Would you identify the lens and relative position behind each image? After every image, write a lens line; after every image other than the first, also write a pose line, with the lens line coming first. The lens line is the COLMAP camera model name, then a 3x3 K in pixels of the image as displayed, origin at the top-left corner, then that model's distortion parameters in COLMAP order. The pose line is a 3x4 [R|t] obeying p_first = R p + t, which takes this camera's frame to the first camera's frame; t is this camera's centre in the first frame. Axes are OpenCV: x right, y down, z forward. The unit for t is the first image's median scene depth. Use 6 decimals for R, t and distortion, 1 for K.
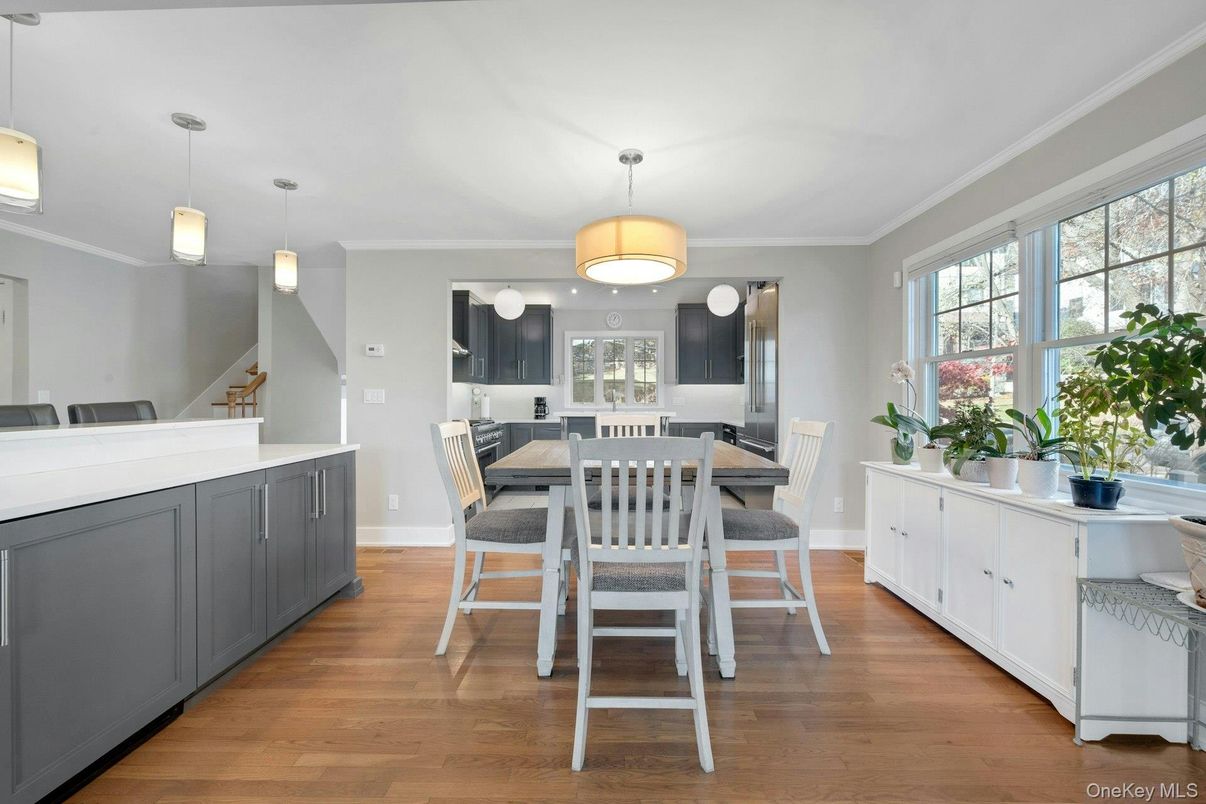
lens RADIAL K [[482.5, 0, 609.3], [0, 482.5, 400.9], [0, 0, 1]] dist [0.002137, 0.000179]
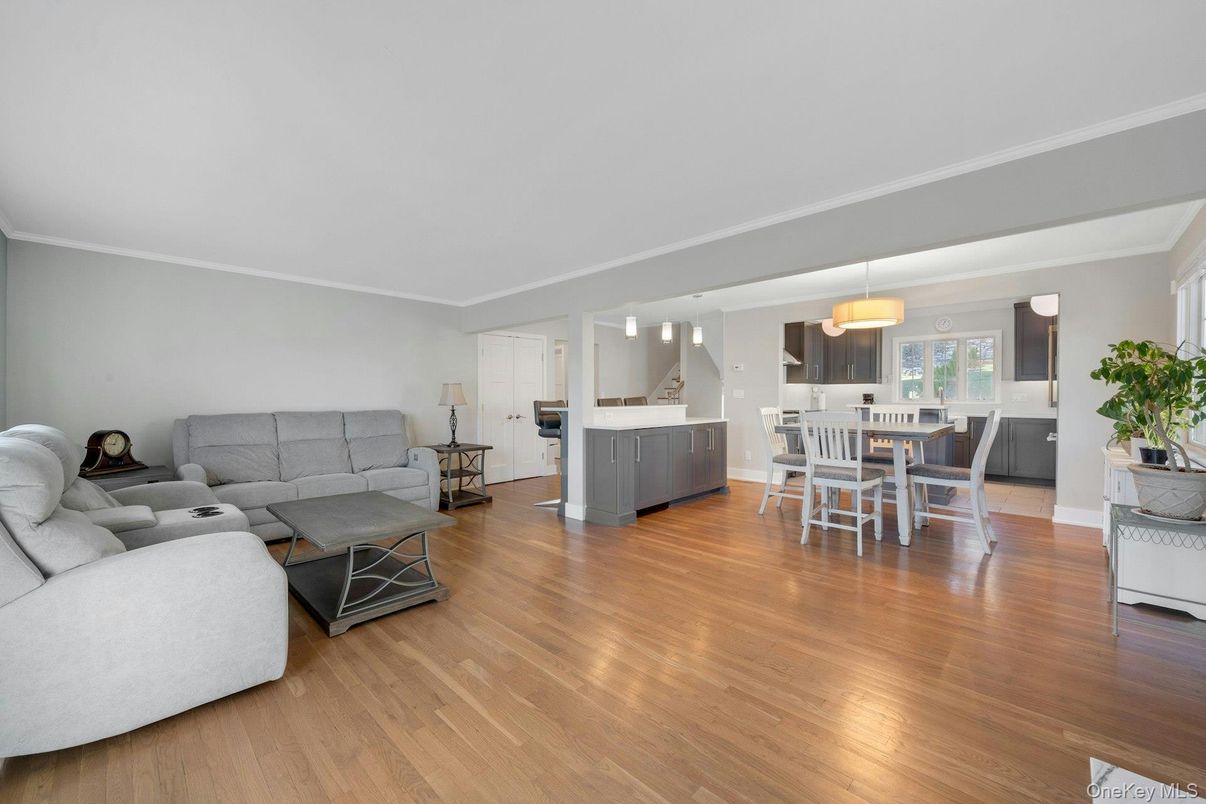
lens RADIAL K [[482.5, 0, 605.6], [0, 482.5, 398.4], [0, 0, 1]] dist [0.002137, 0.000179]
pose [[0.733189, 0.004456, -0.680010, 0.398524], [-0.001678, 0.999987, 0.004743, -0.001547], [0.680022, -0.002336, 0.733188, -0.690507]]
